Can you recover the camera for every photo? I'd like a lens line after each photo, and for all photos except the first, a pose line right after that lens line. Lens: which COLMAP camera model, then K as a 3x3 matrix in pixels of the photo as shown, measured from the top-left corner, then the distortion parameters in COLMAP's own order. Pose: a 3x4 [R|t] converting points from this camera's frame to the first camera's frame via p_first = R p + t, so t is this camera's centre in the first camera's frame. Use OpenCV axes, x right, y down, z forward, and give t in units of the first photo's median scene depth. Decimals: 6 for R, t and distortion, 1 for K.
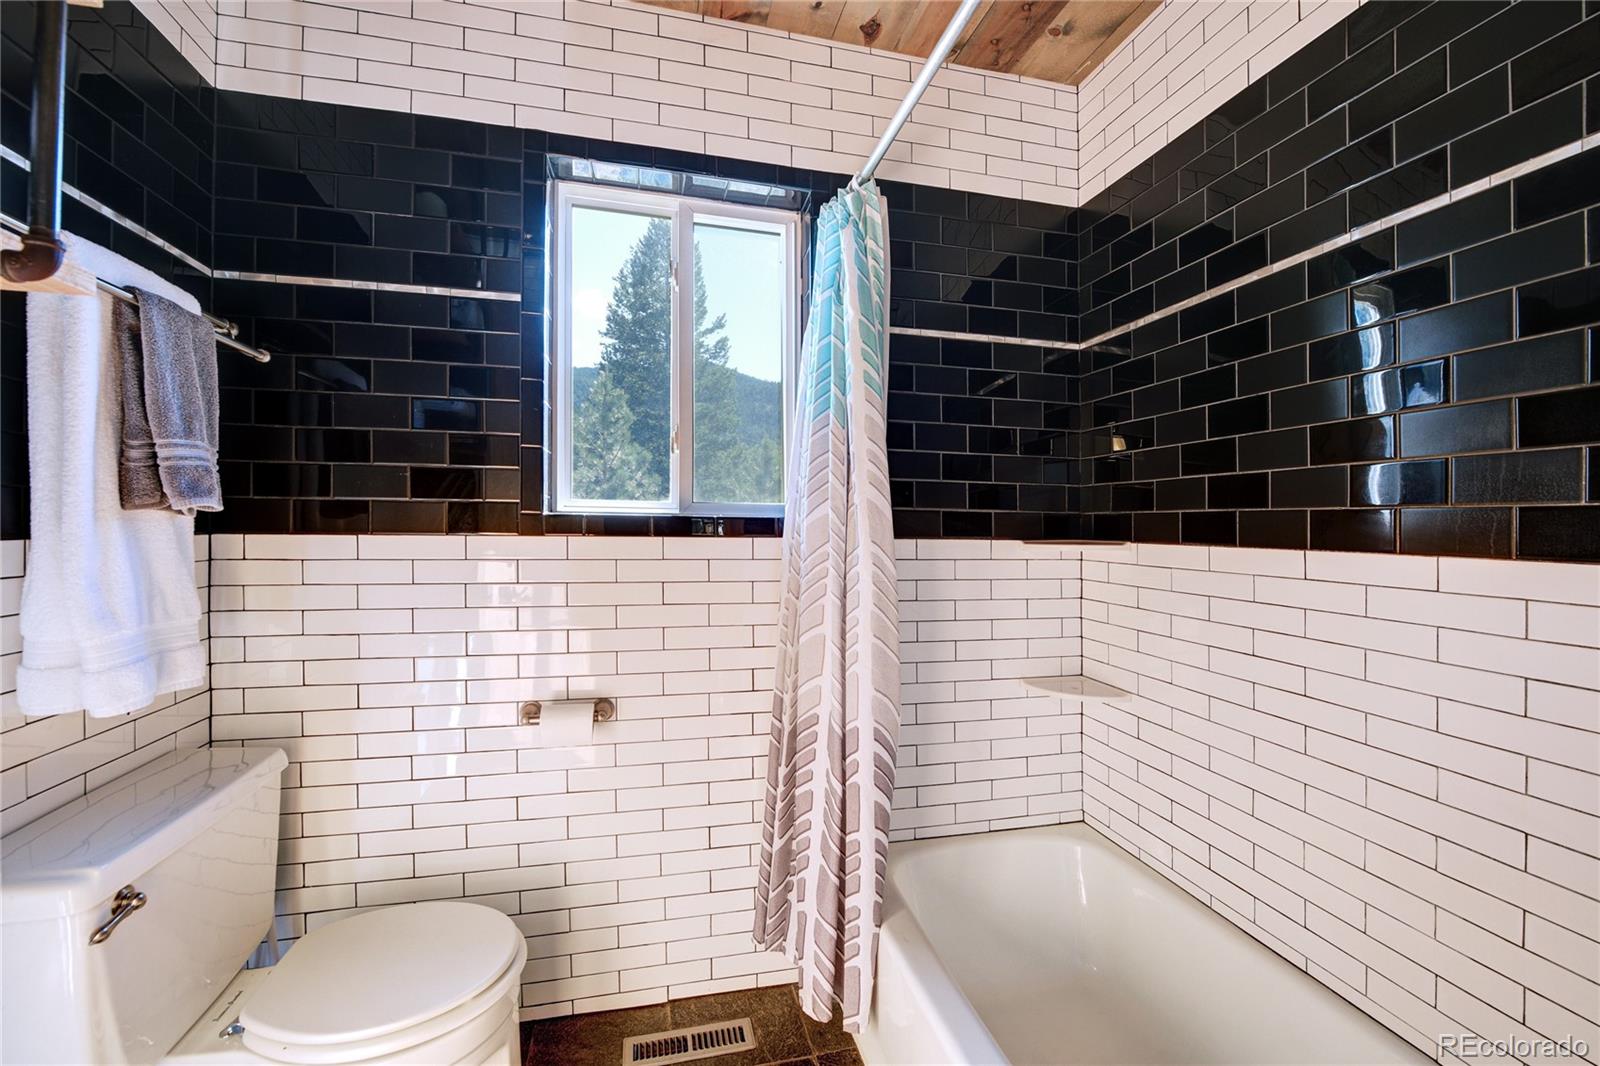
lens RADIAL K [[649.2, 0, 790.4], [0, 649.2, 540.6], [0, 0, 1]] dist [-0.009389, -0.000200]
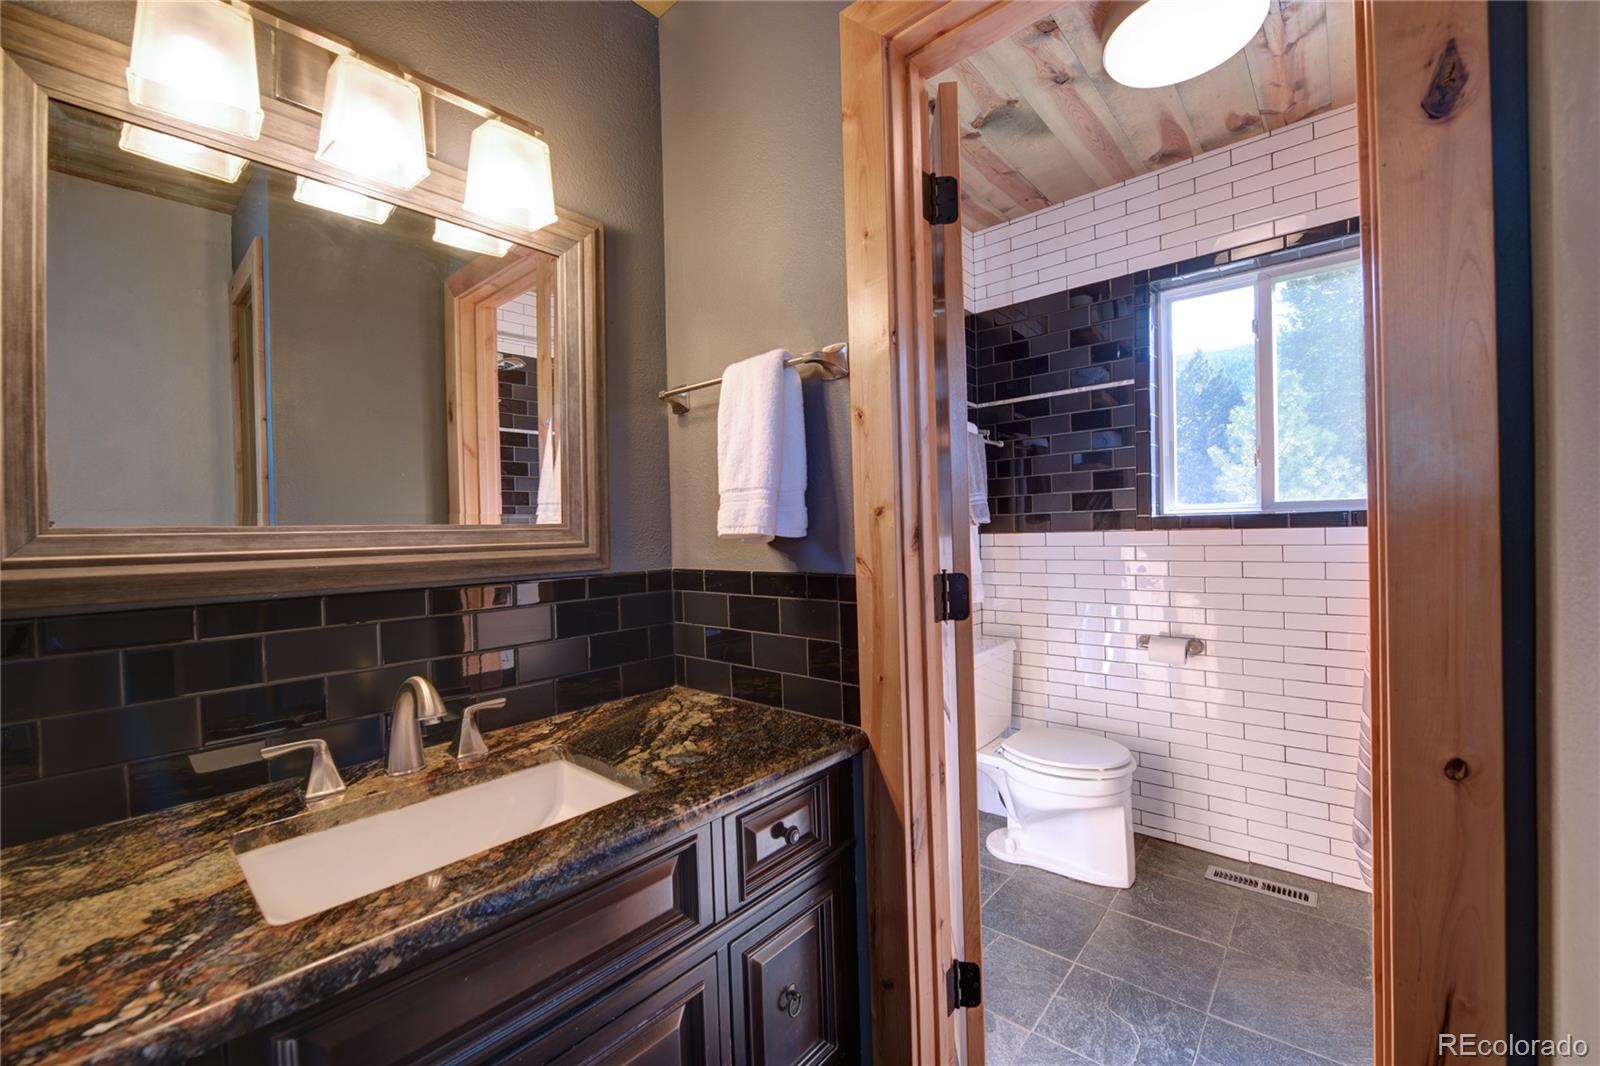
lens RADIAL K [[649.2, 0, 790.4], [0, 649.2, 540.6], [0, 0, 1]] dist [-0.009389, -0.000200]
pose [[0.575292, -0.013993, -0.817828, 0.408452], [0.016586, 0.999848, -0.005441, 0.011322], [0.817780, -0.010434, 0.575437, -0.635310]]
